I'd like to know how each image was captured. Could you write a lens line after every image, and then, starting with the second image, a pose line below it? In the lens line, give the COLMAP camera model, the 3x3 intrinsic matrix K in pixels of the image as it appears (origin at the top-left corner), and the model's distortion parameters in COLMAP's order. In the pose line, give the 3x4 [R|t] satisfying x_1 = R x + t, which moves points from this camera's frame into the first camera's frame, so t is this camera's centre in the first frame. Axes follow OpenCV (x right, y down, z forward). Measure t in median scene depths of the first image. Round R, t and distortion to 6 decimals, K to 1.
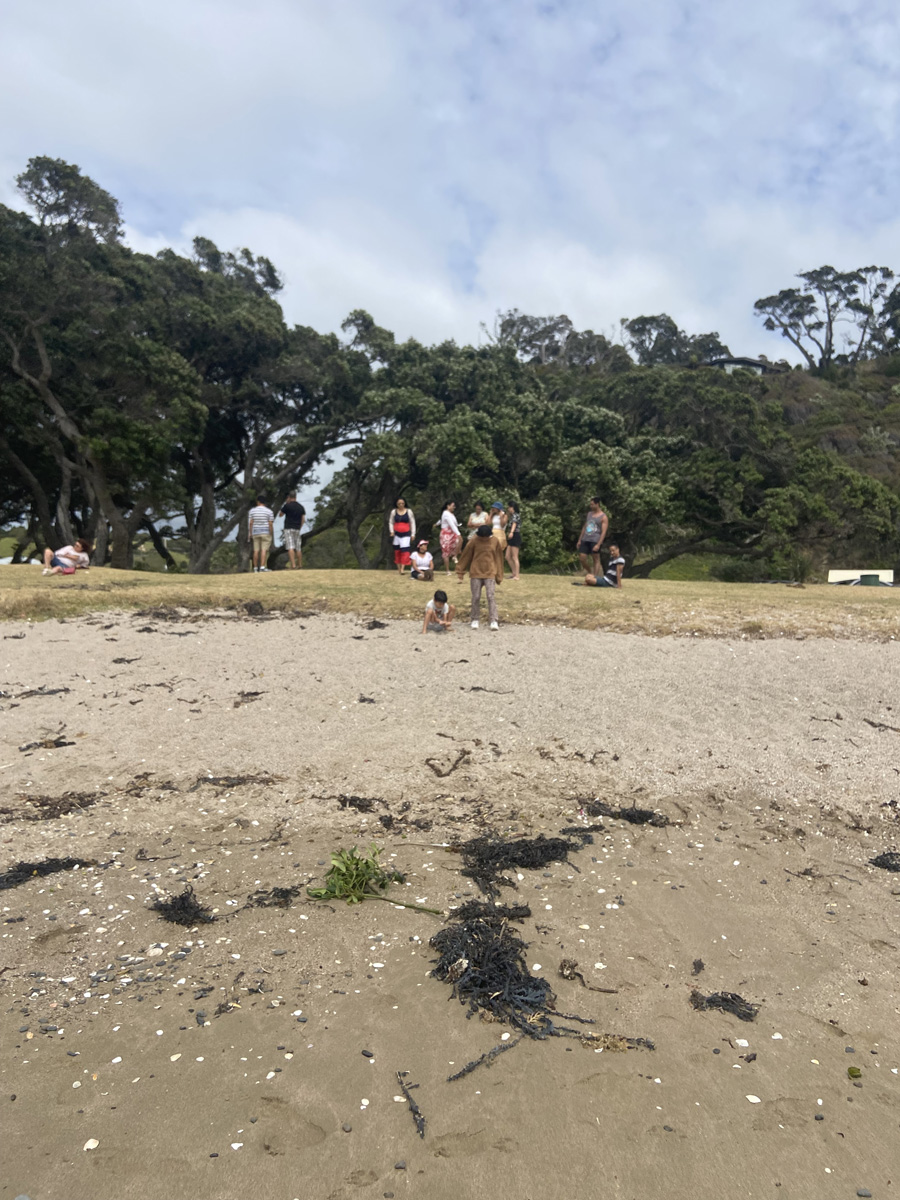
lens RADIAL K [[902.6, 0, 455.2], [0, 902.6, 596.9], [0, 0, 1]] dist [0.087757, -0.101153]
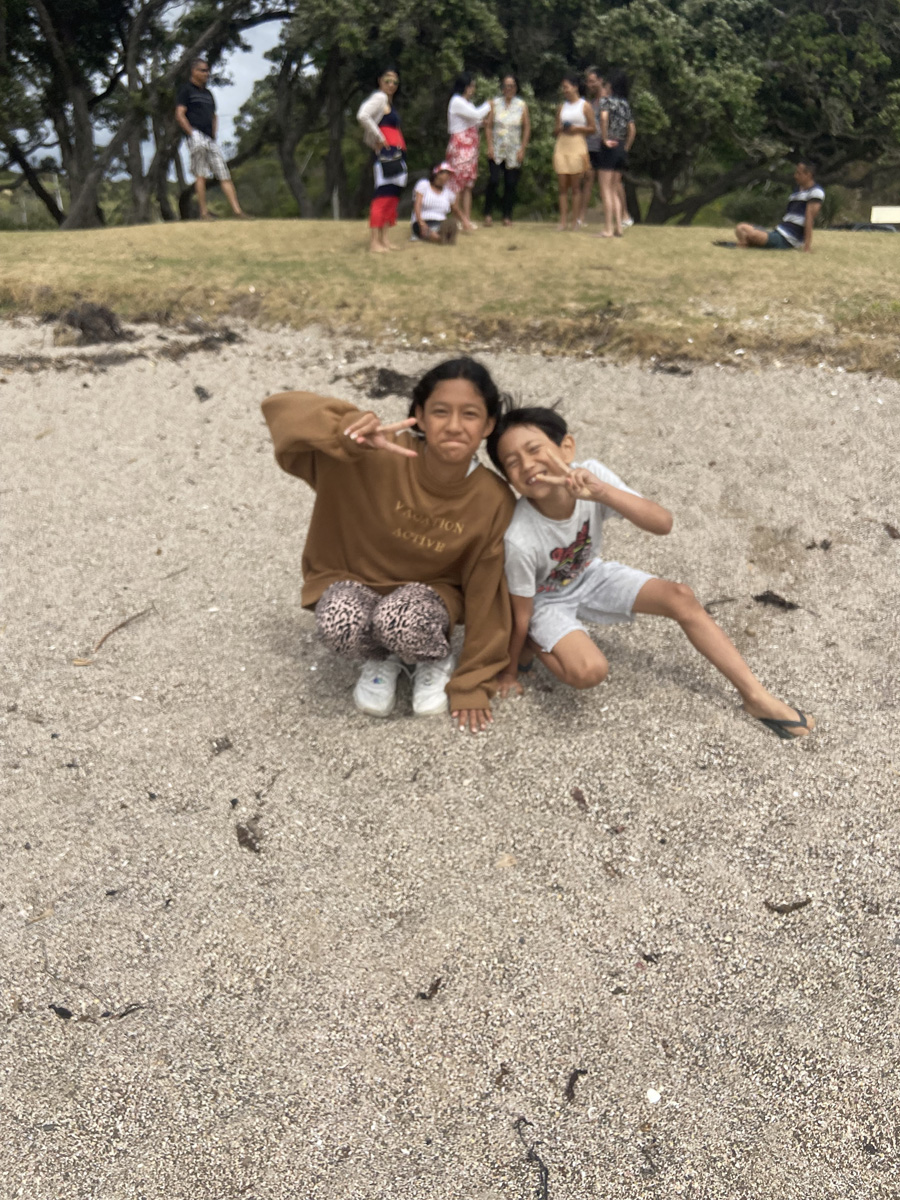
lens RADIAL K [[902.6, 0, 444.0], [0, 902.6, 610.8], [0, 0, 1]] dist [0.087757, -0.101153]
pose [[0.998952, -0.029195, 0.035251, -0.030884], [0.014083, 0.928850, 0.370189, -0.008592], [-0.043551, -0.369305, 0.928287, 0.227589]]
